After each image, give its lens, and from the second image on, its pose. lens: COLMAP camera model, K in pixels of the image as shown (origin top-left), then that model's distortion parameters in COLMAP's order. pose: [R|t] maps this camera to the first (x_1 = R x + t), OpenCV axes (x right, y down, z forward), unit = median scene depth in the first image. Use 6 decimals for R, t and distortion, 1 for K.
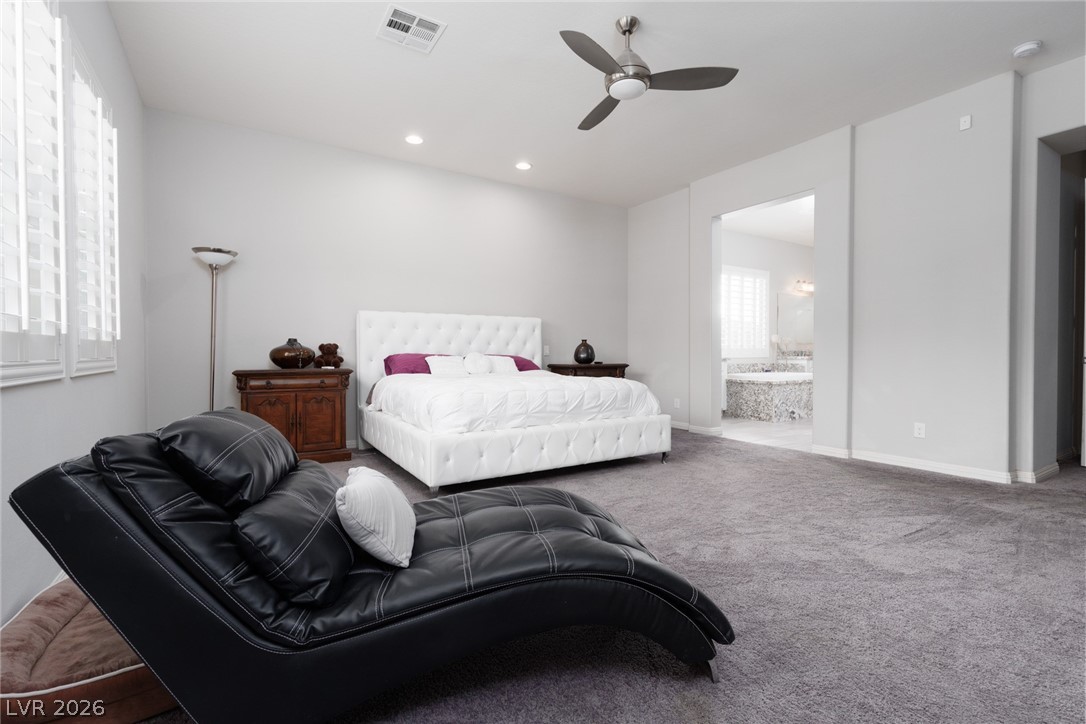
lens RADIAL K [[488.0, 0, 542.3], [0, 488.0, 358.7], [0, 0, 1]] dist [0.006035, 0.000217]
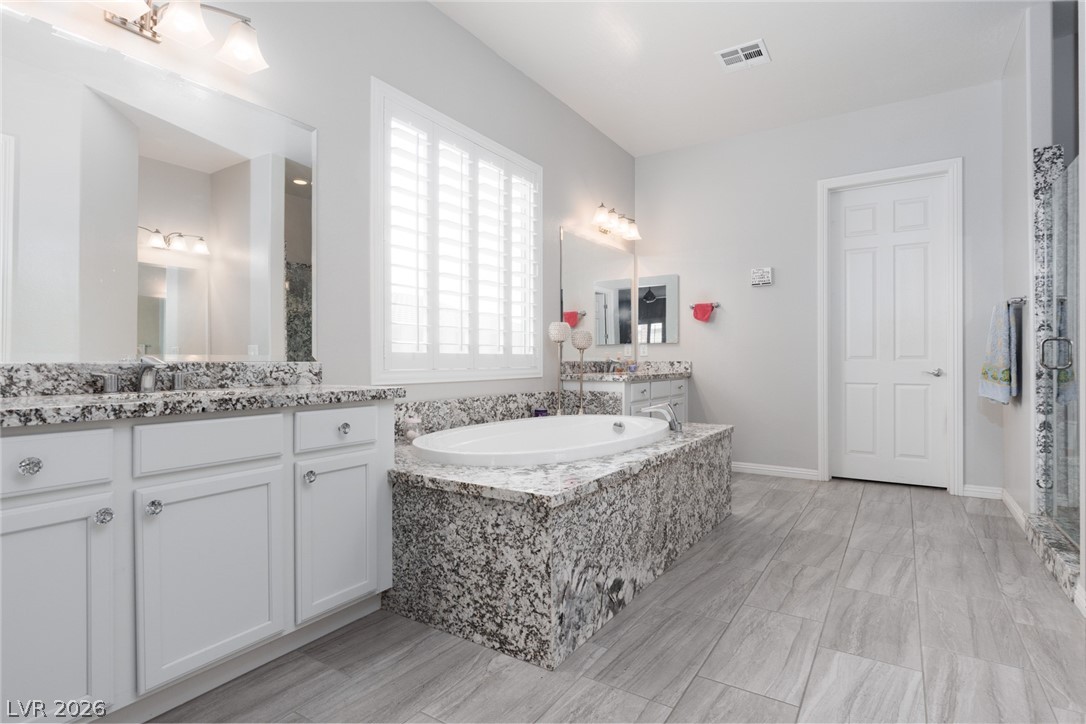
lens RADIAL K [[541.3, 0, 543.0], [0, 541.3, 362.0], [0, 0, 1]] dist [-0.001846, -0.000500]
pose [[0.911982, -0.001356, 0.410228, 0.339094], [0.006321, 0.999922, -0.010747, -0.013079], [-0.410181, 0.012394, 0.911920, 0.715178]]
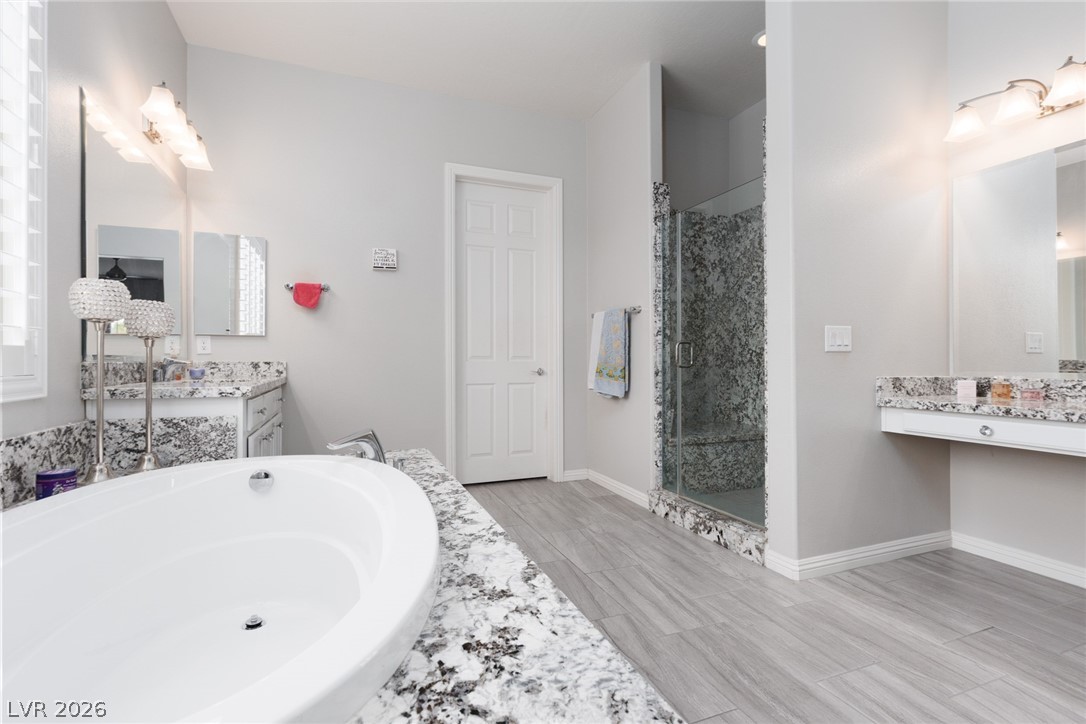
lens RADIAL K [[511.7, 0, 547.2], [0, 511.7, 361.1], [0, 0, 1]] dist [-0.000018, 0.000003]
pose [[0.184782, -0.000393, 0.982780, 0.377315], [0.015034, 0.999884, -0.002427, -0.016161], [-0.982665, 0.015223, 0.184766, 0.948609]]
